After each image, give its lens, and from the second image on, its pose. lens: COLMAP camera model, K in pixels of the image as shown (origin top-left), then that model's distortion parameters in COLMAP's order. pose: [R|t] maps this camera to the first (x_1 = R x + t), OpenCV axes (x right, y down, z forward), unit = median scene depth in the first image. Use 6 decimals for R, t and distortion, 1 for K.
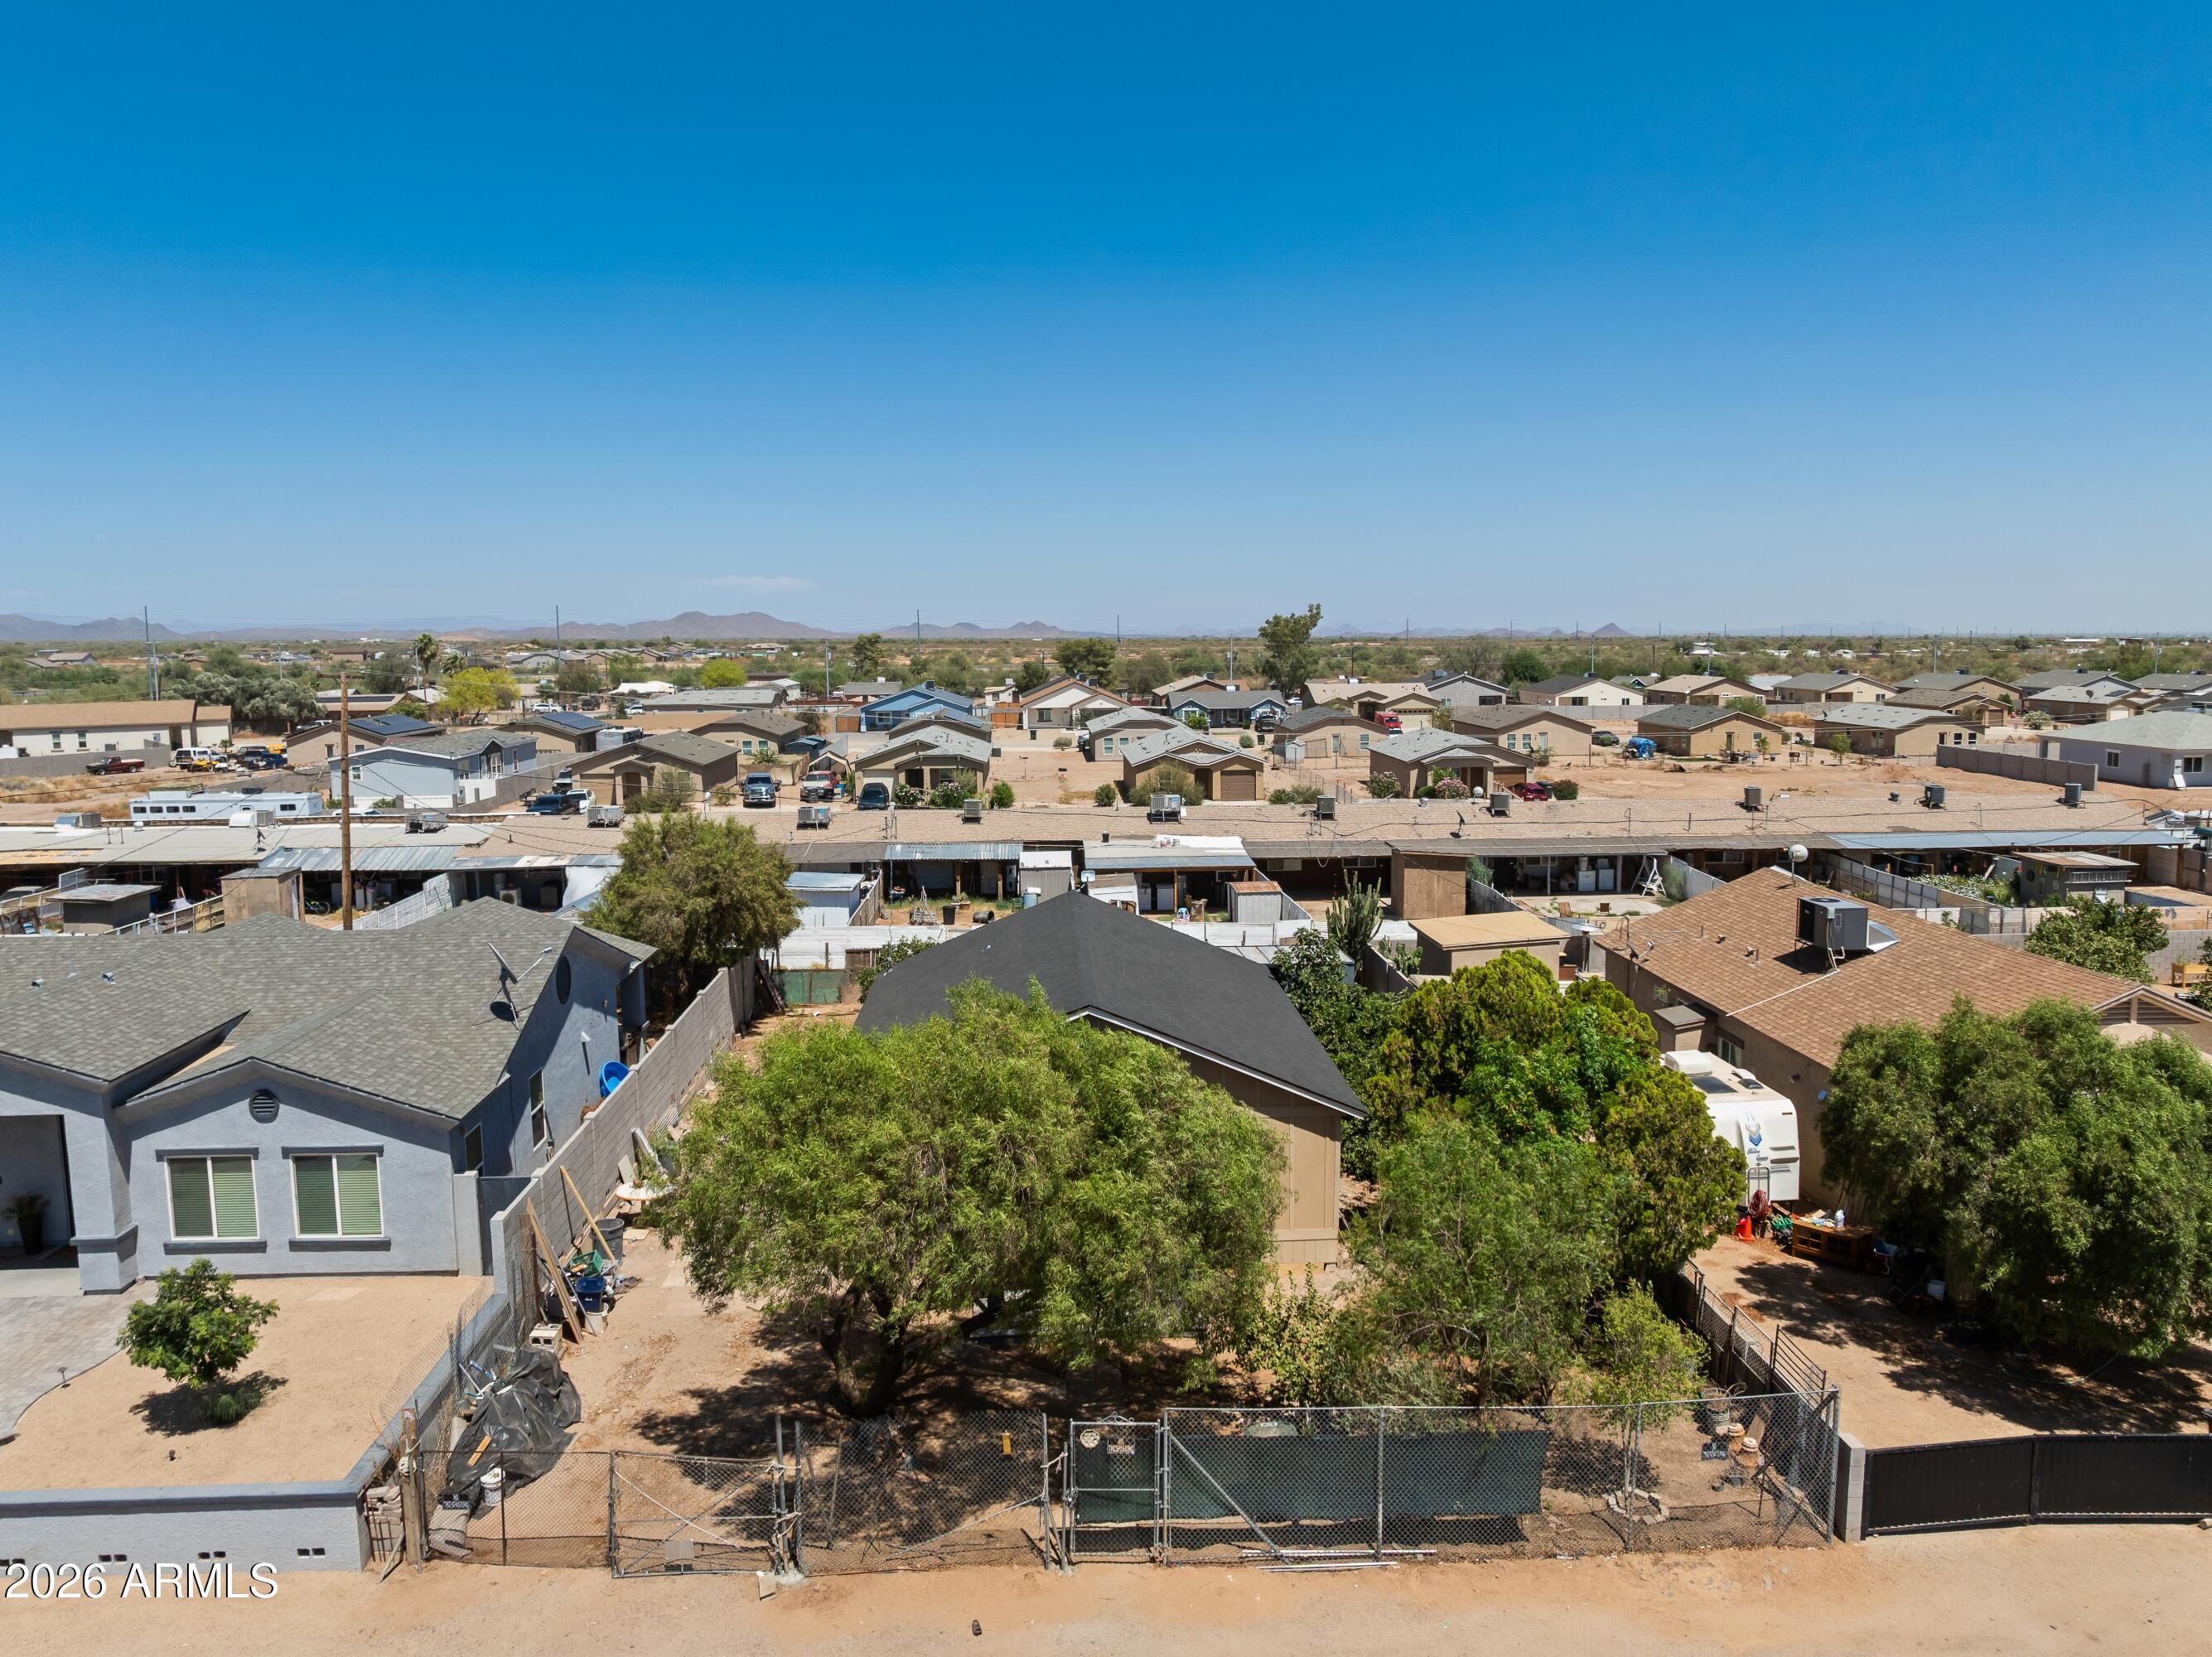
lens RADIAL K [[1617.5, 0, 1106.0], [0, 1617.5, 828.5], [0, 0, 1]] dist [-0.035637, -0.001464]
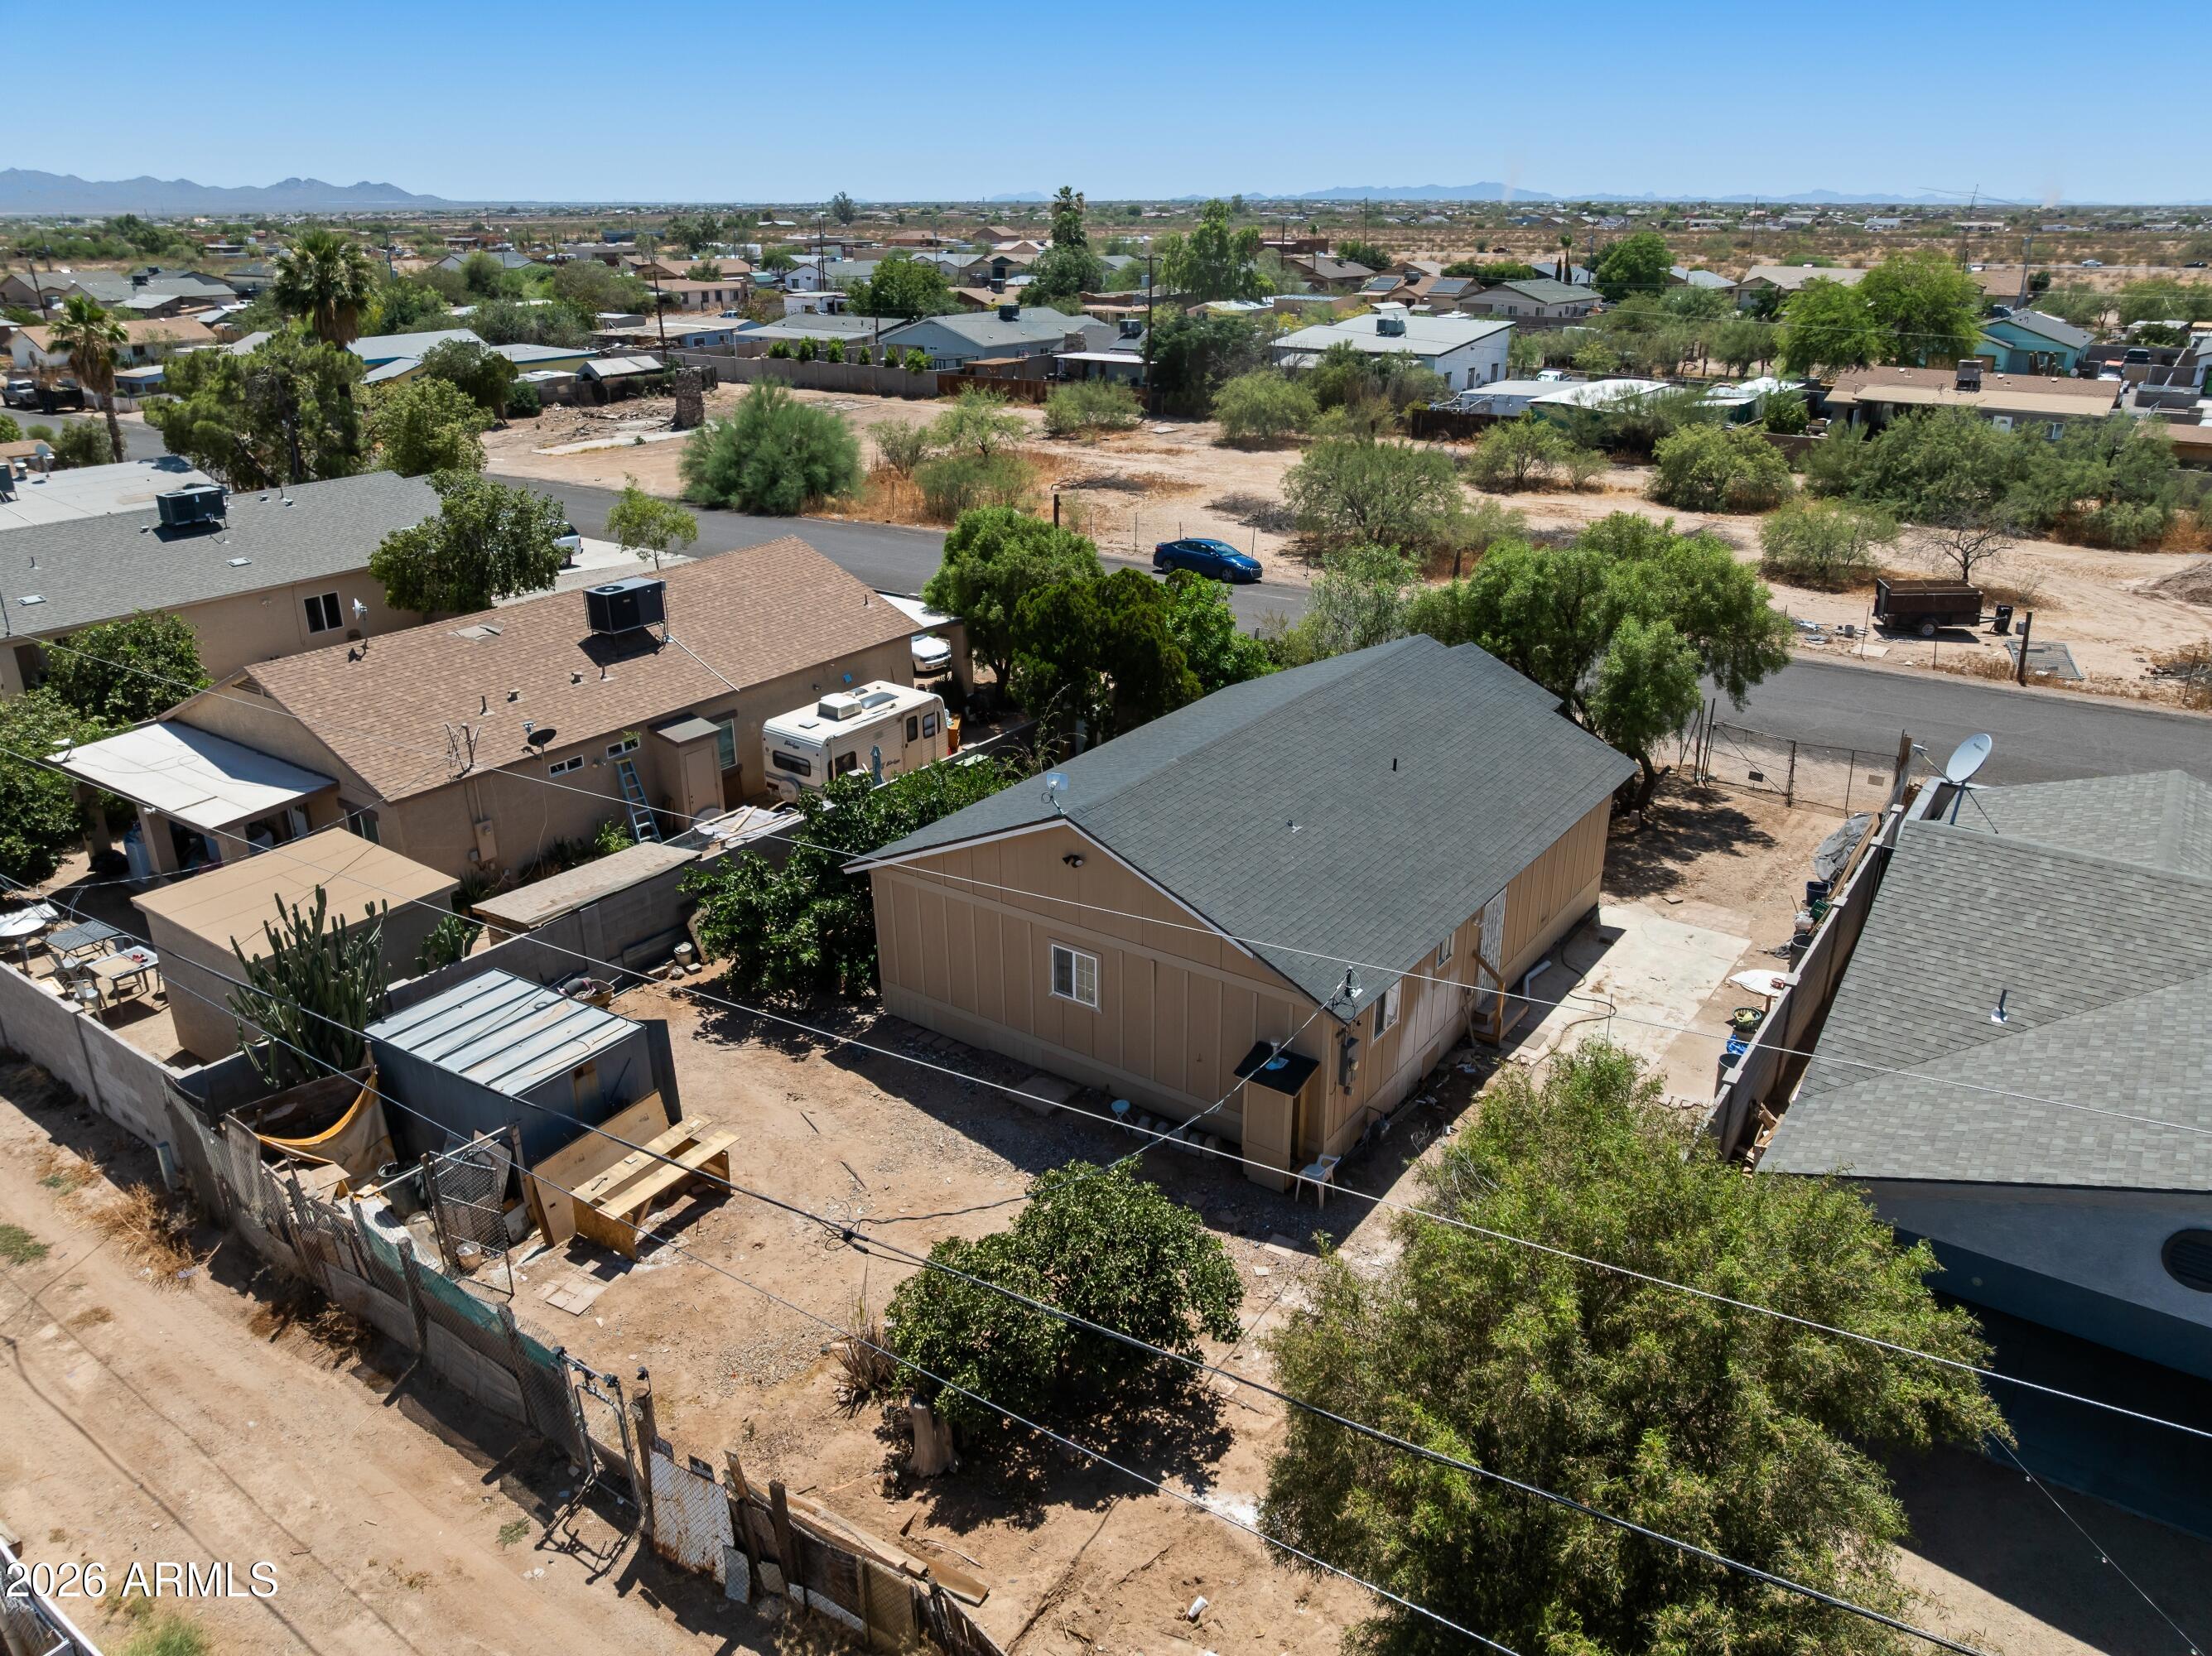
lens RADIAL K [[1551.9, 0, 1101.5], [0, 1551.9, 828.8], [0, 0, 1]] dist [-0.033594, -0.000281]
pose [[-0.790236, -0.222069, 0.571150, -0.207650], [0.079936, 0.886711, 0.455361, -0.125914], [-0.607566, 0.405499, -0.682960, 0.800173]]
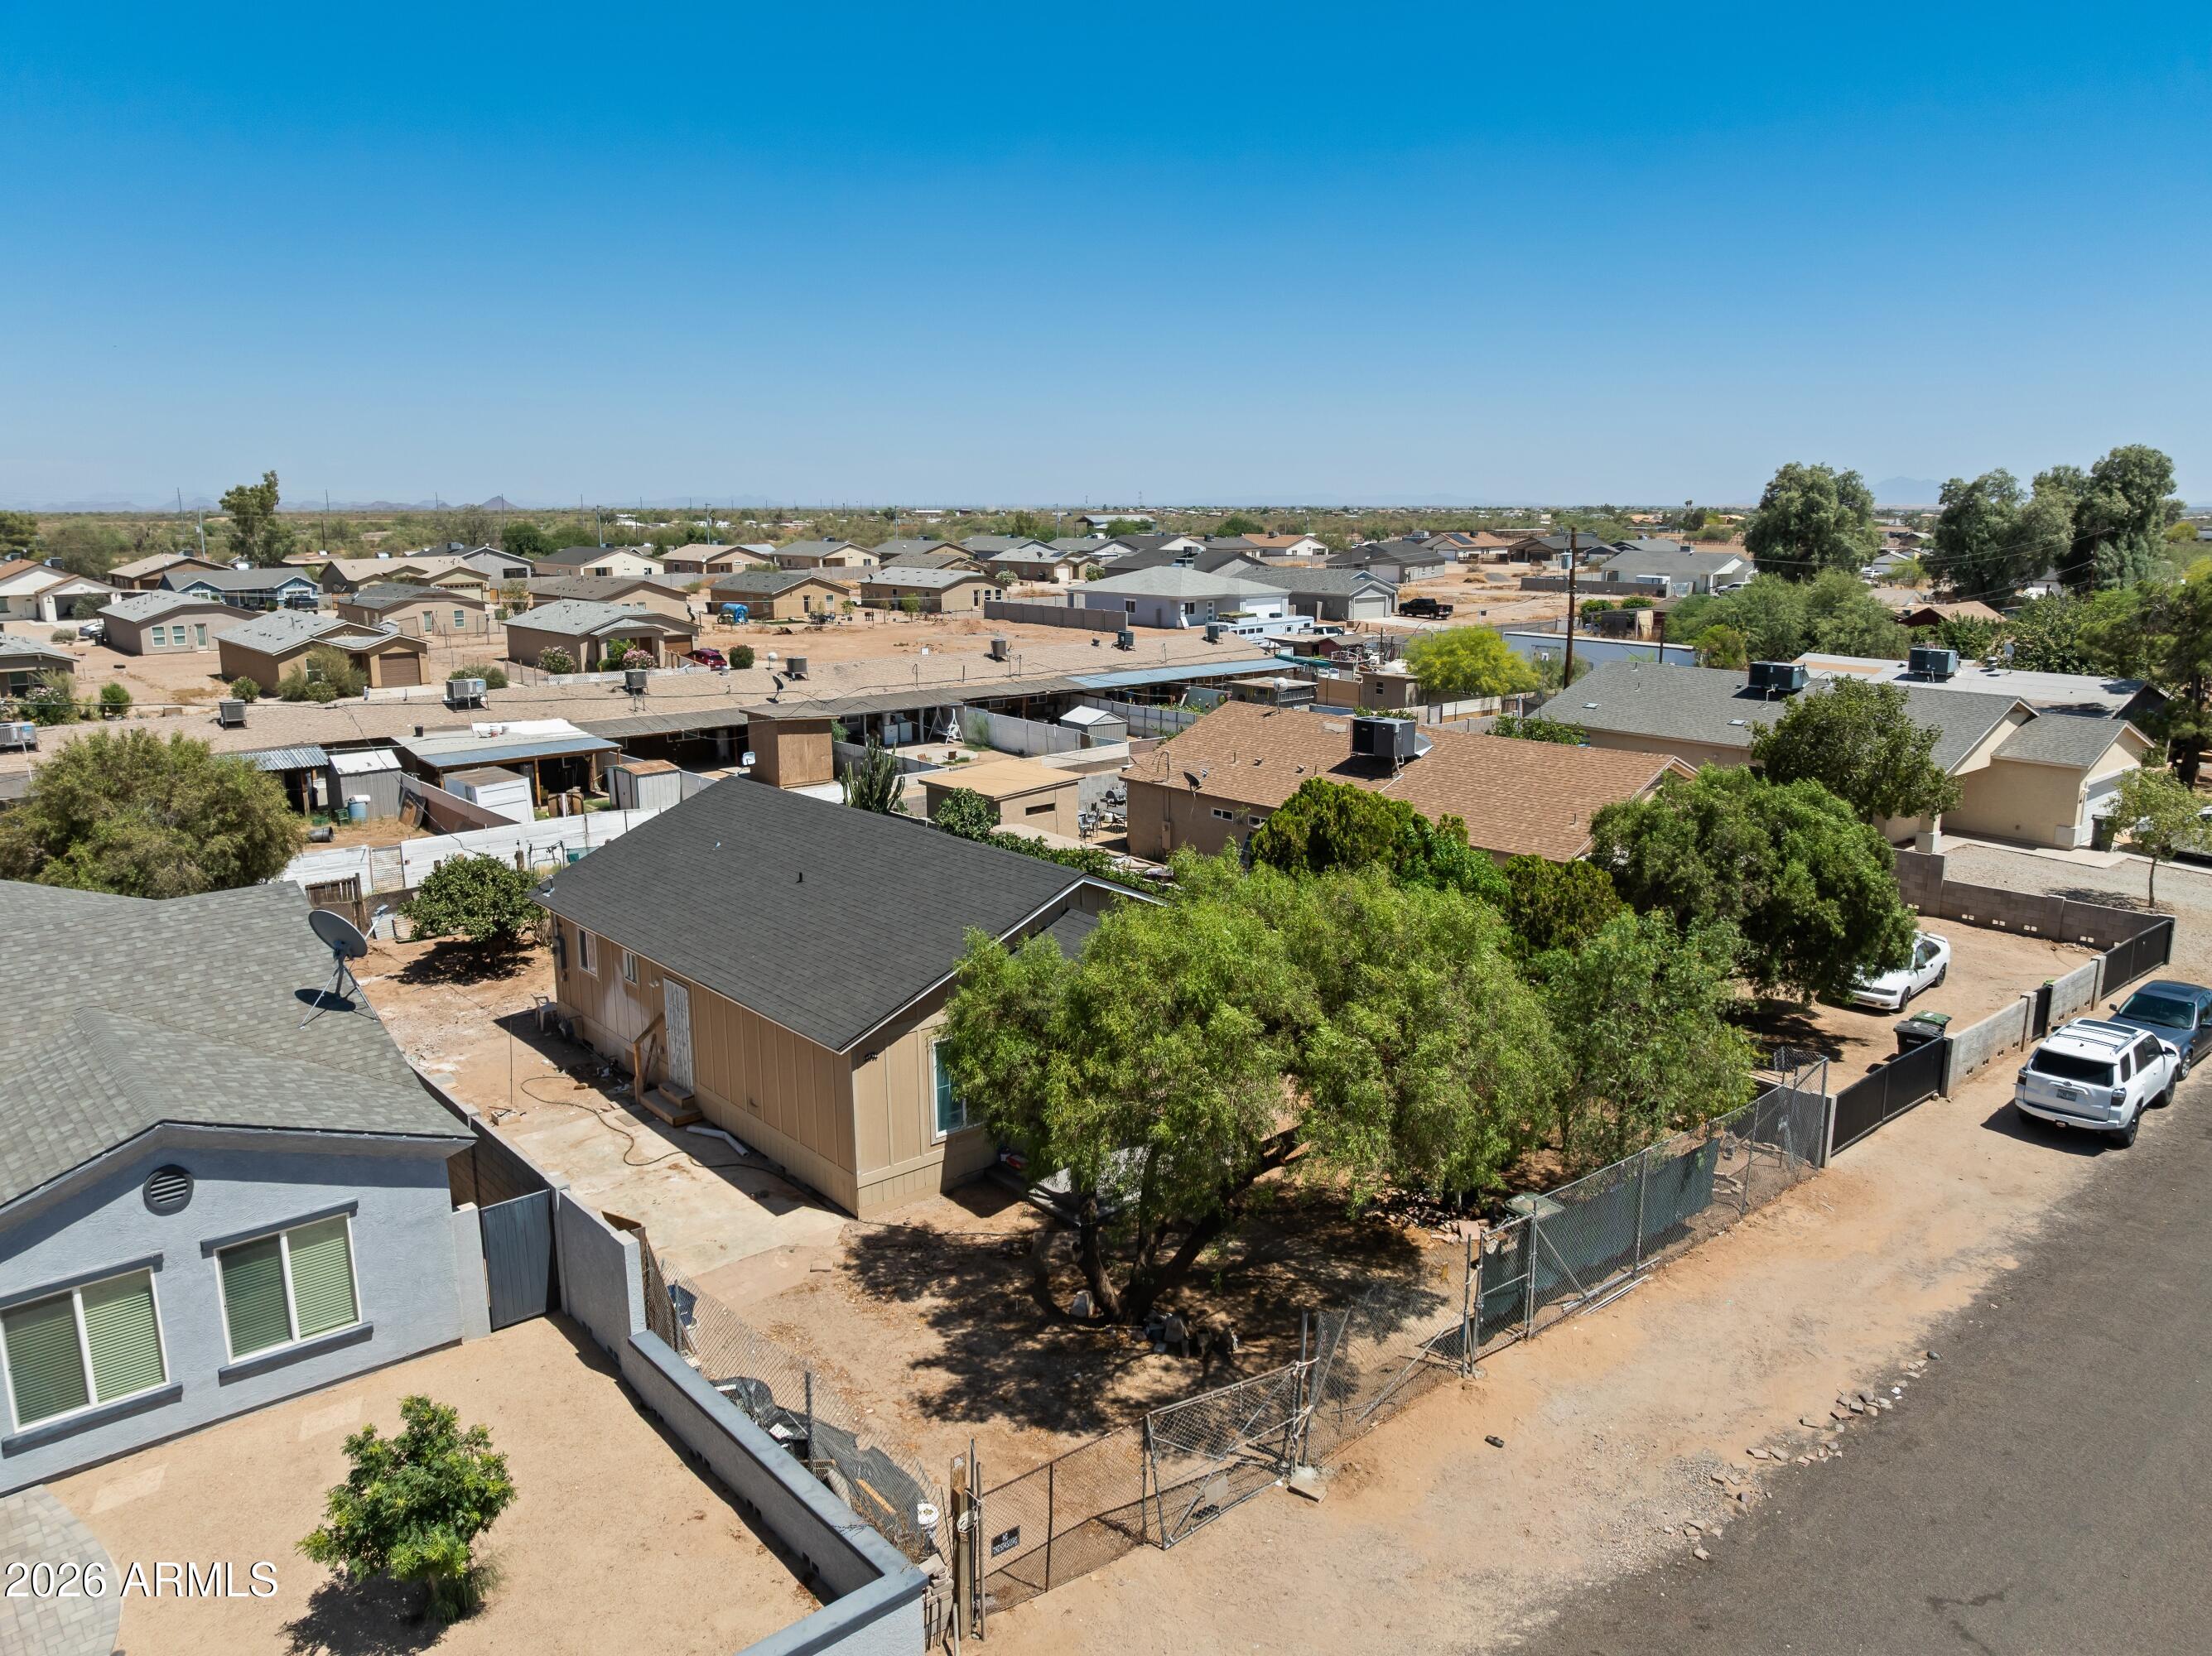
lens RADIAL K [[1570.0, 0, 1104.2], [0, 1570.0, 826.4], [0, 0, 1]] dist [-0.039016, 0.003245]
pose [[0.784523, -0.118241, 0.608722, -0.226958], [0.068170, 0.992148, 0.104862, -0.006455], [-0.616341, -0.040769, 0.786423, 0.099891]]
